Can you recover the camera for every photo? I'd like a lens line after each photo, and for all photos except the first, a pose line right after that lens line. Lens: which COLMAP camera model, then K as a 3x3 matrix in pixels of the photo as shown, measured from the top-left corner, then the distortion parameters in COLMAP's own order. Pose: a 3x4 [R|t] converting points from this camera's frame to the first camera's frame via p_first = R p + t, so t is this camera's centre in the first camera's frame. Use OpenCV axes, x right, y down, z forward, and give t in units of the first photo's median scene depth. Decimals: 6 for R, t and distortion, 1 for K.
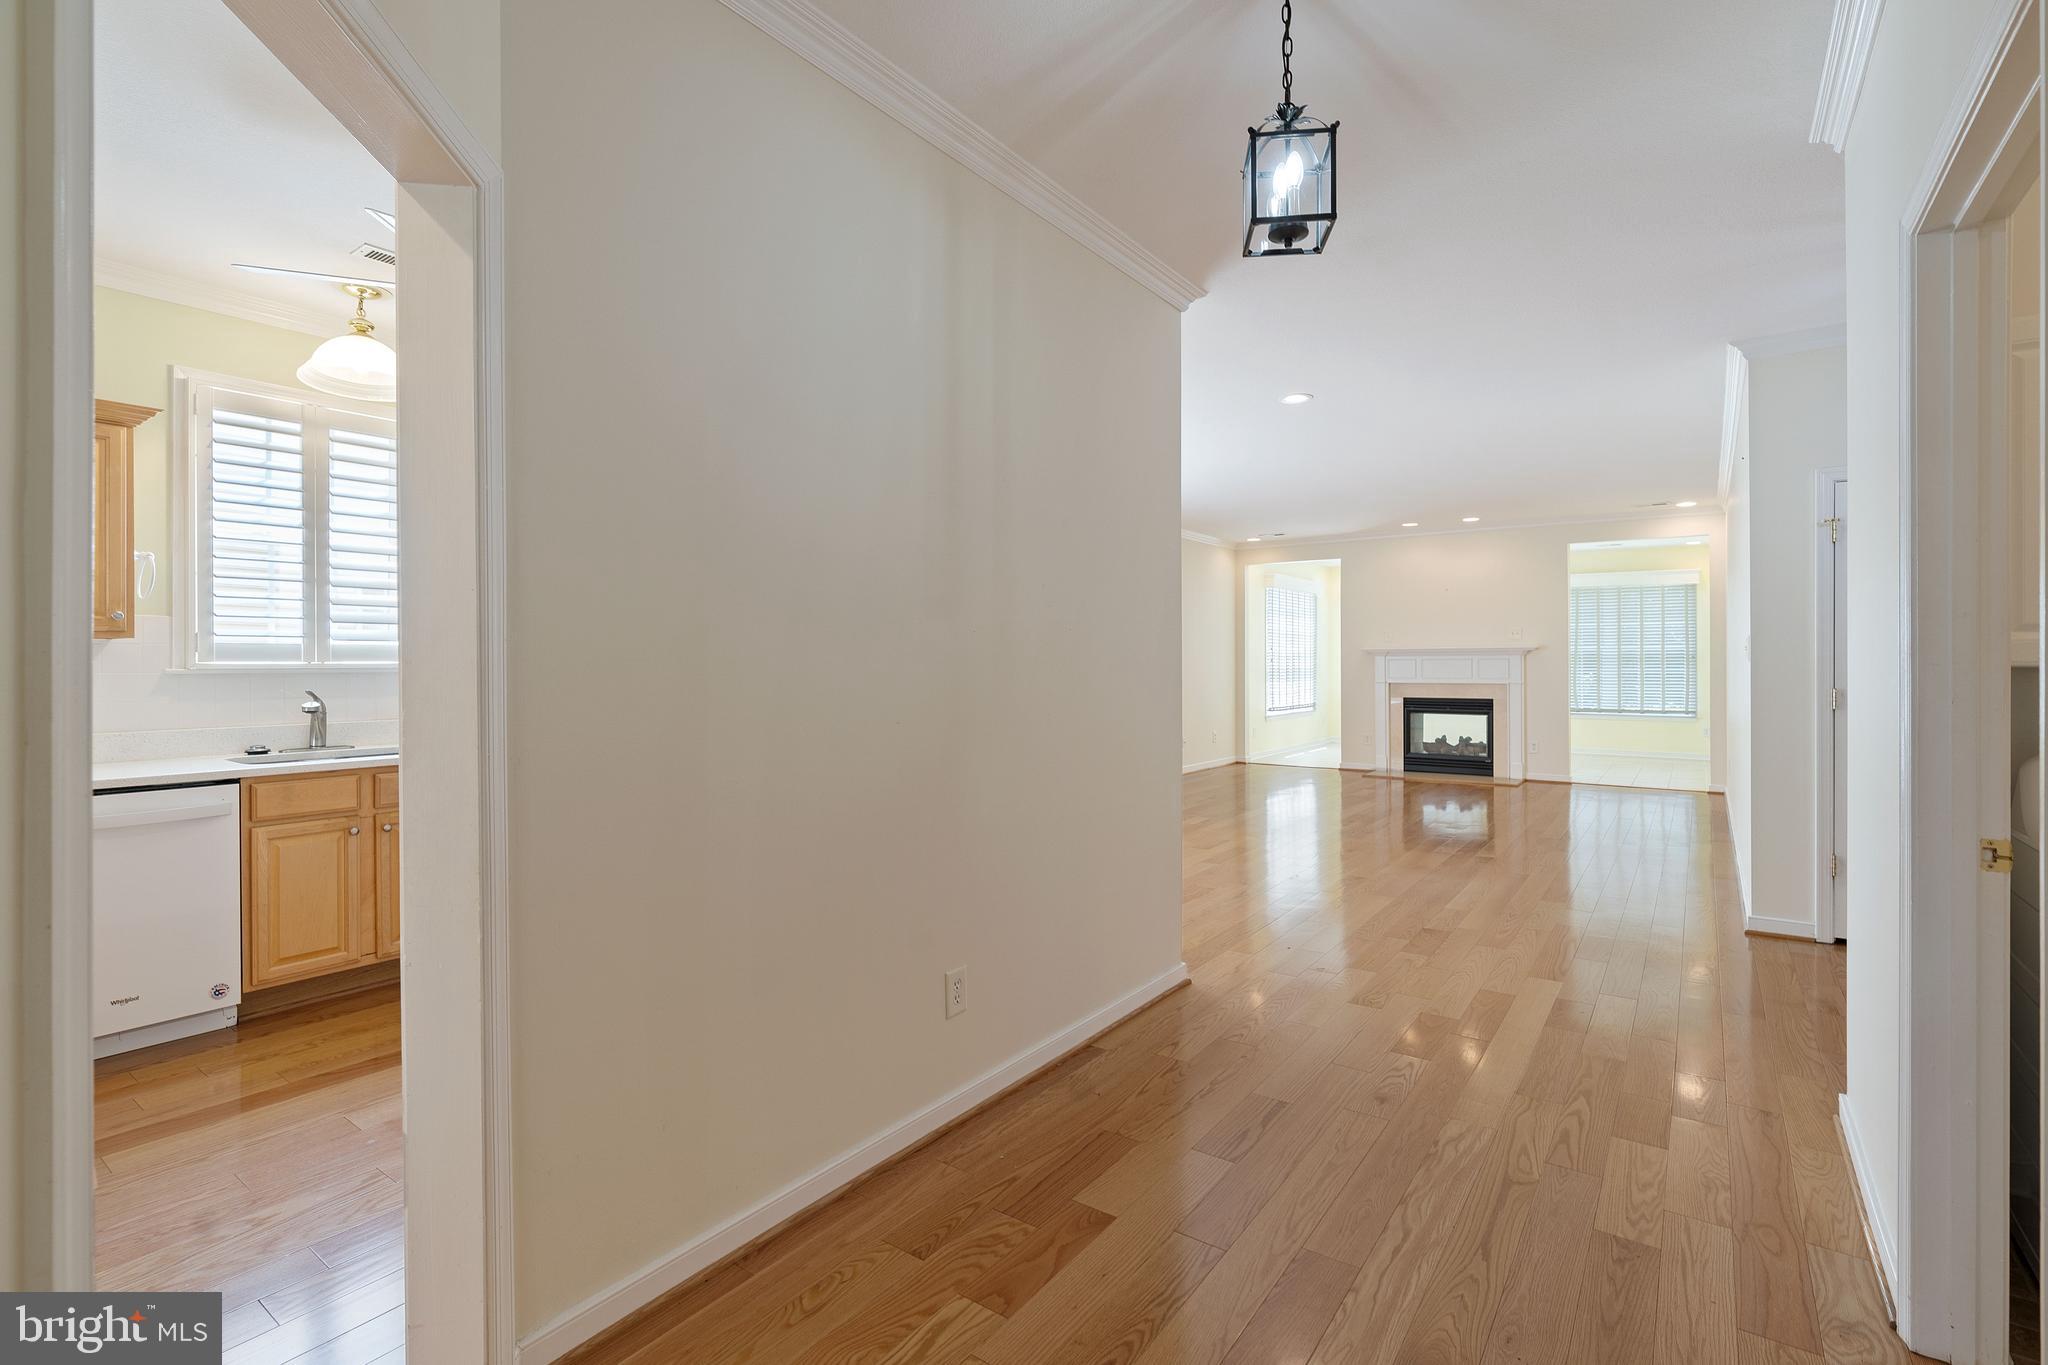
lens RADIAL K [[942.6, 0, 1021.4], [0, 942.6, 659.6], [0, 0, 1]] dist [0.000780, 0.000297]
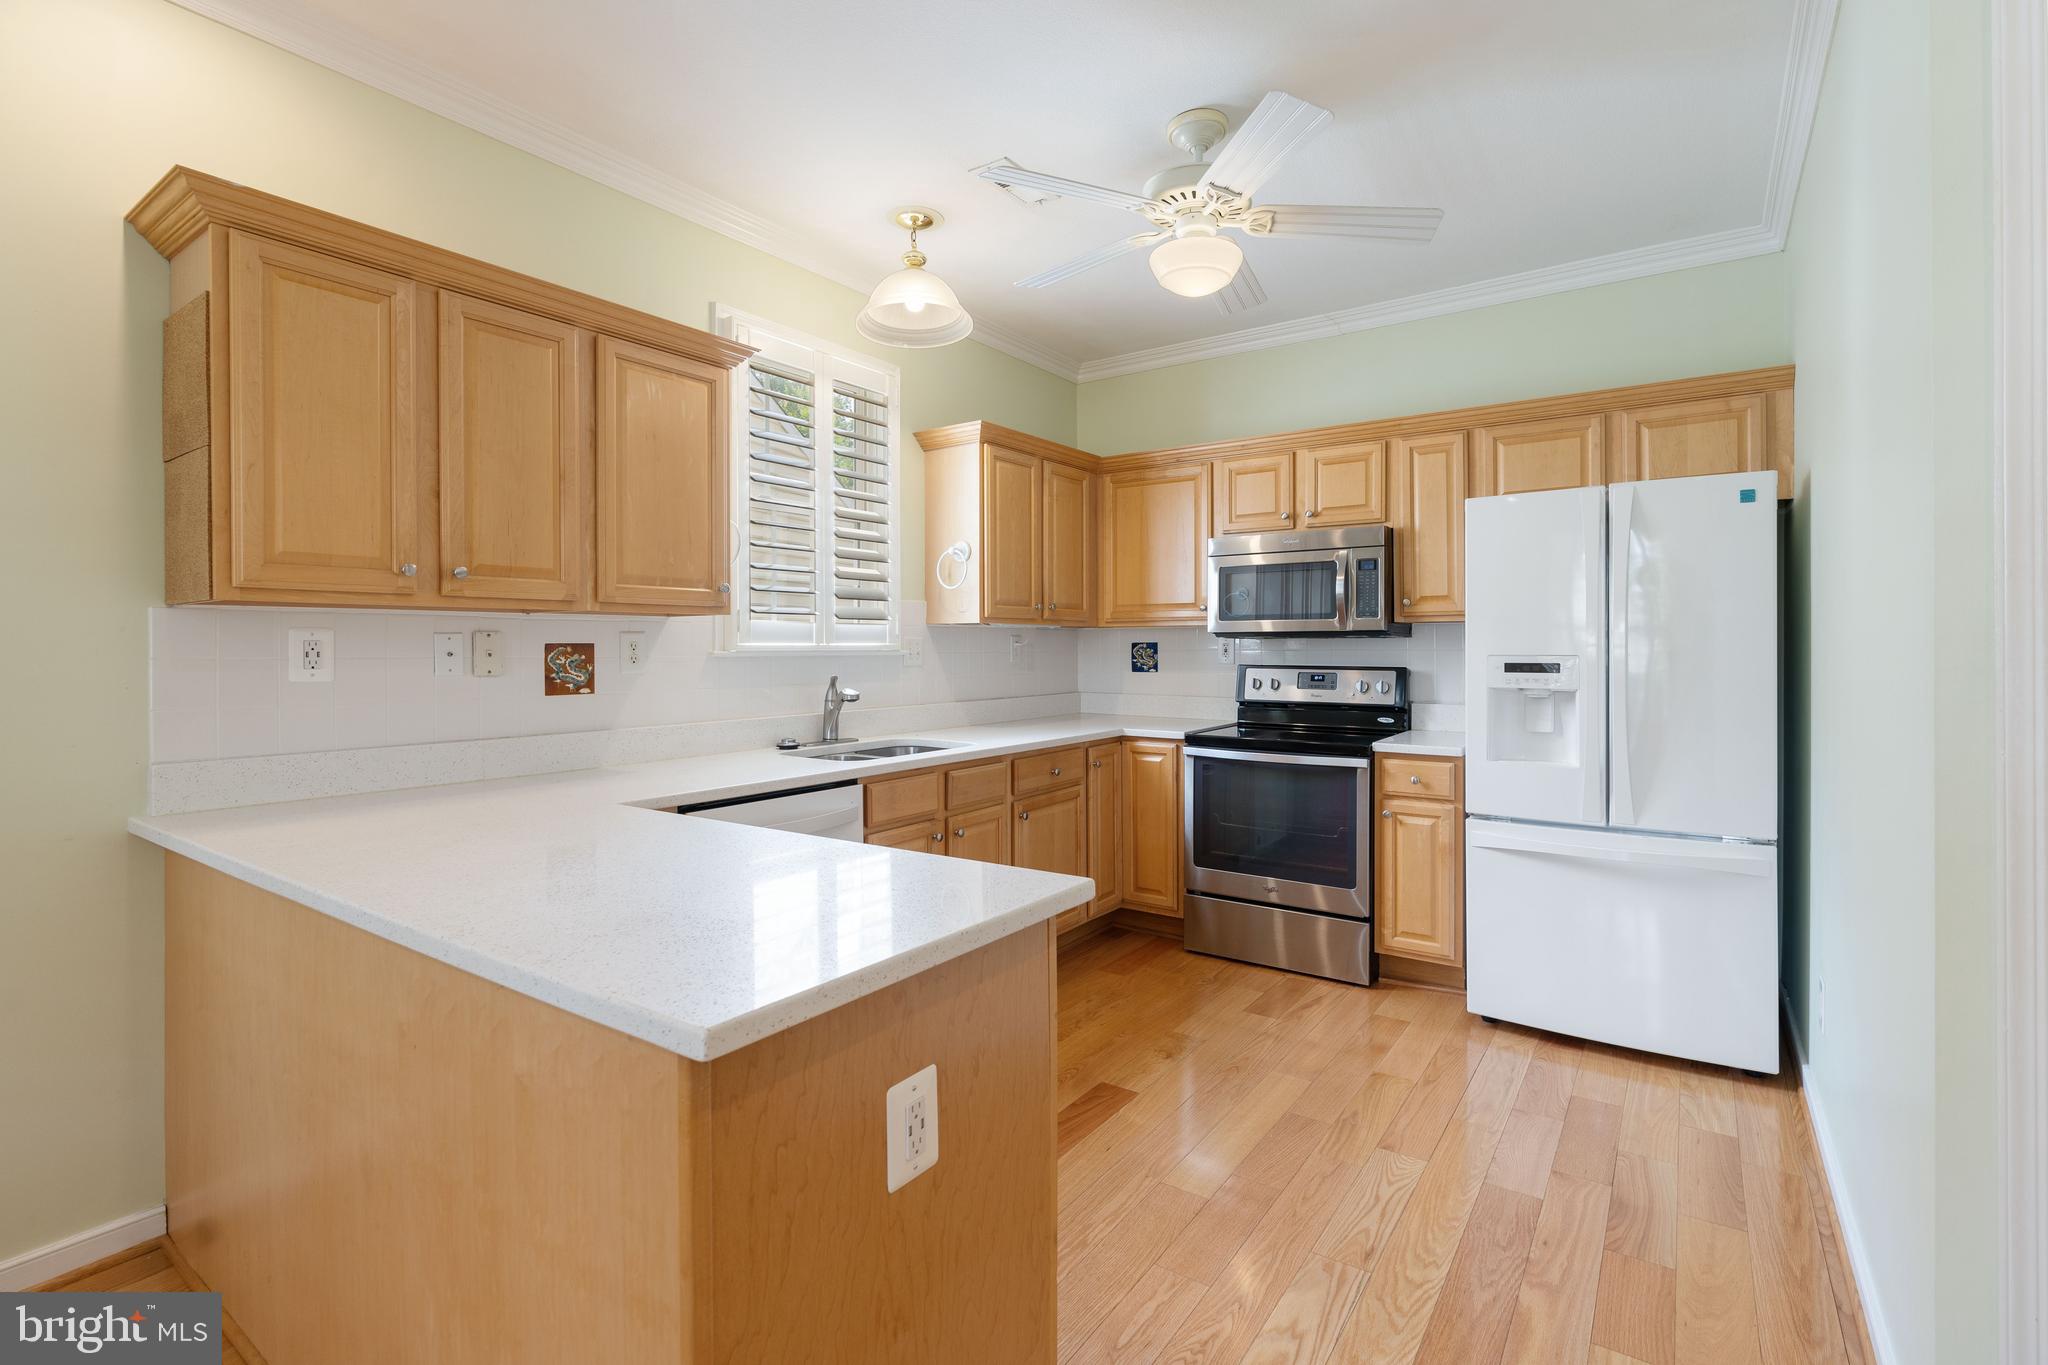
lens RADIAL K [[954.2, 0, 1025.9], [0, 954.2, 649.6], [0, 0, 1]] dist [-0.000103, 0.000301]
pose [[0.999869, -0.002988, 0.015904, -0.665653], [0.002907, 0.999983, 0.005067, 0.004685], [-0.015919, -0.005020, 0.999861, 0.121724]]
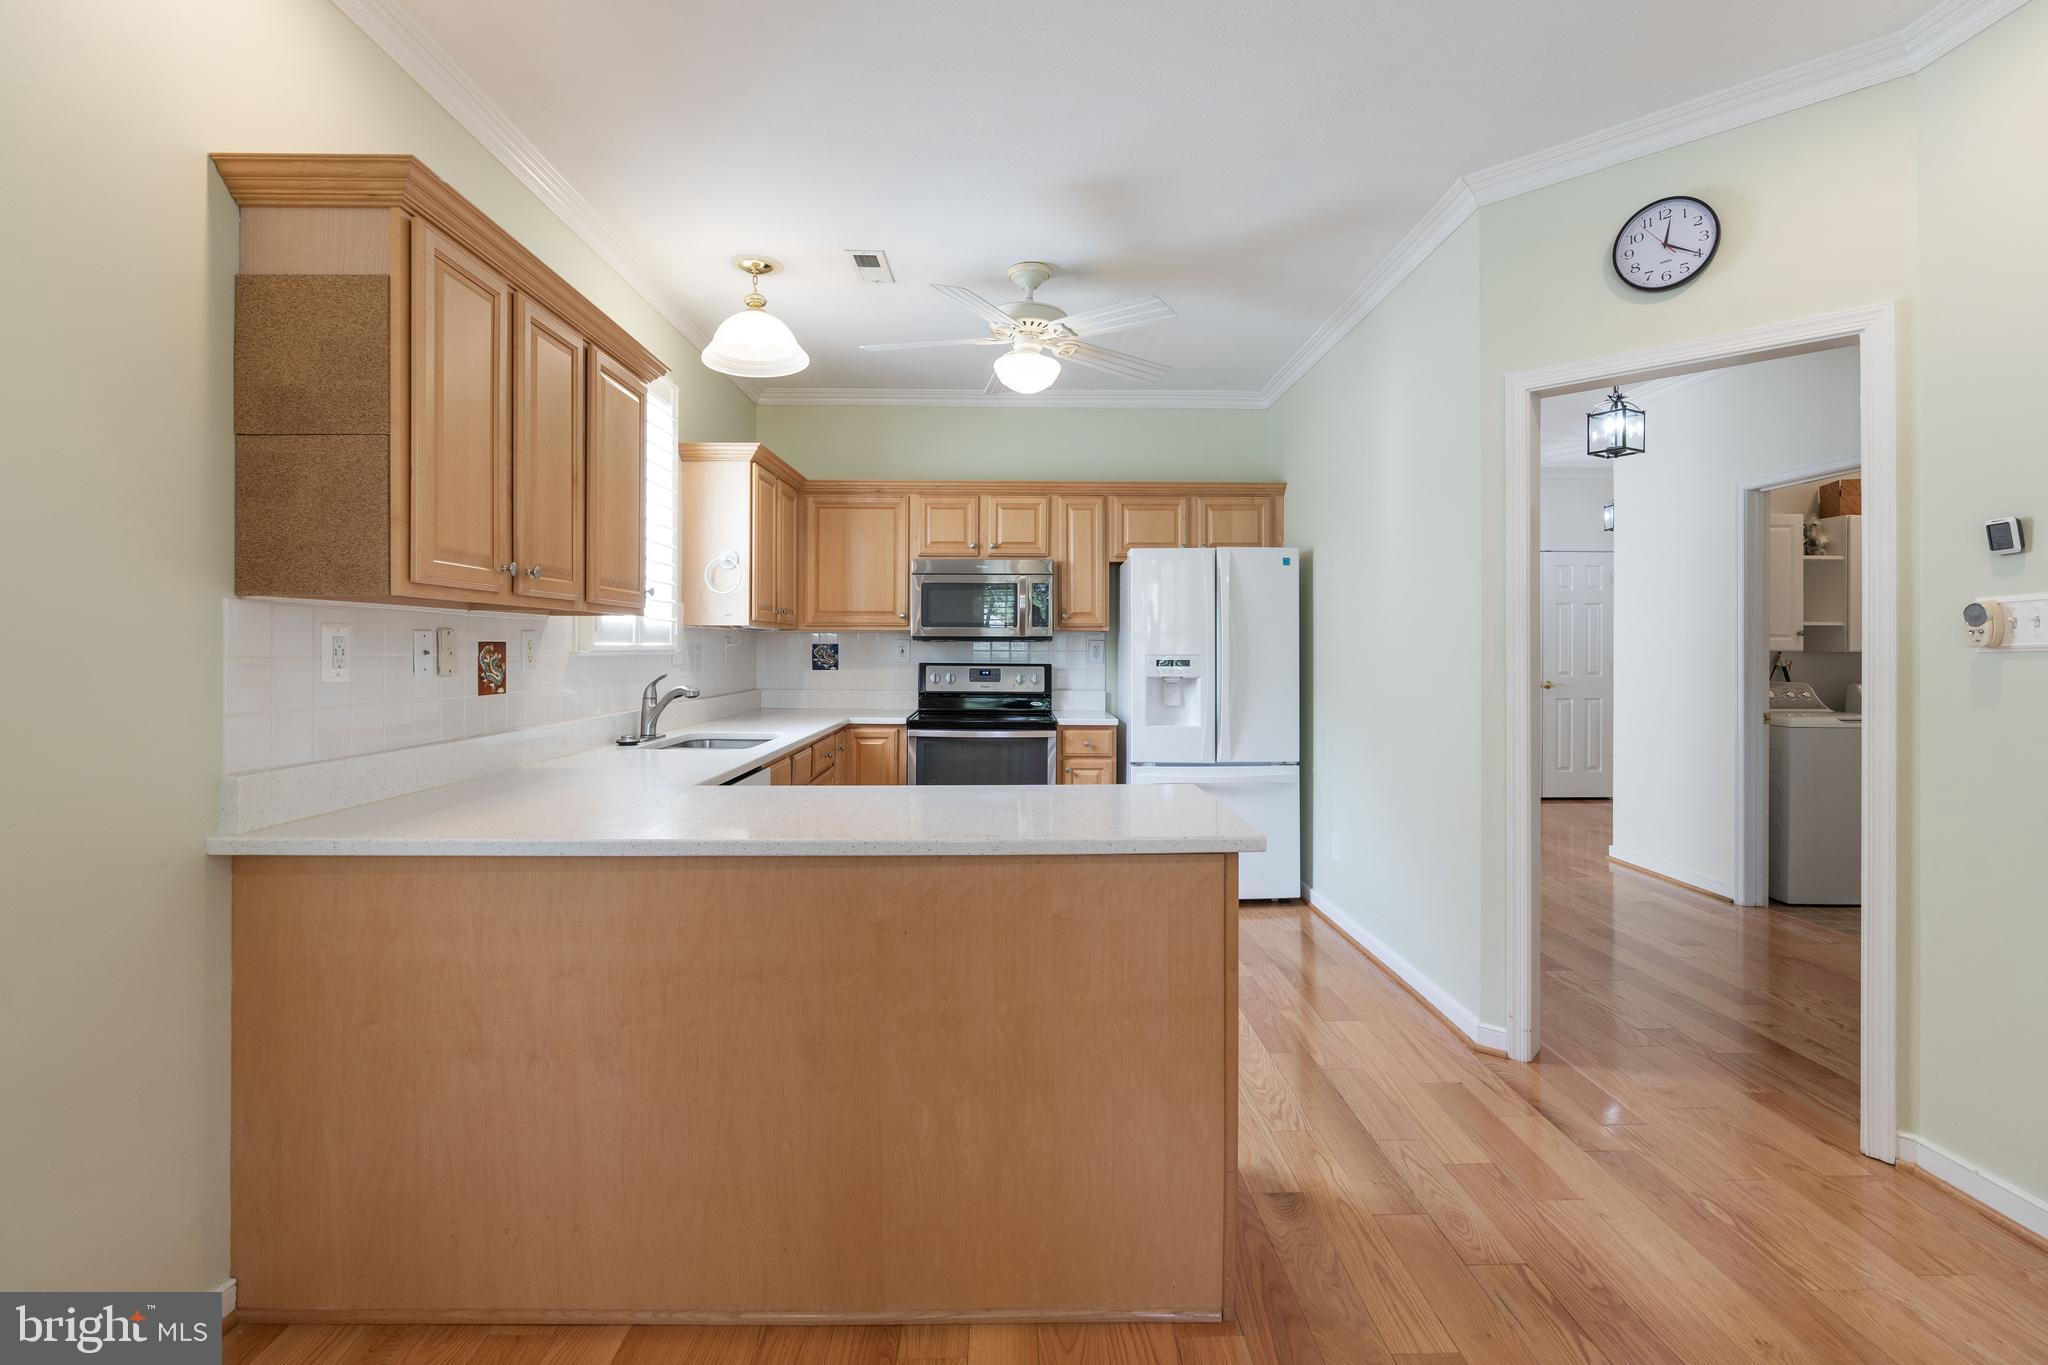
lens RADIAL K [[954.2, 0, 1025.9], [0, 954.2, 649.6], [0, 0, 1]] dist [-0.000103, 0.000301]
pose [[0.802800, 0.000822, 0.596247, -1.157825], [-0.003490, 0.999988, 0.003320, 0.004685], [-0.596238, -0.004746, 0.802794, 0.039760]]
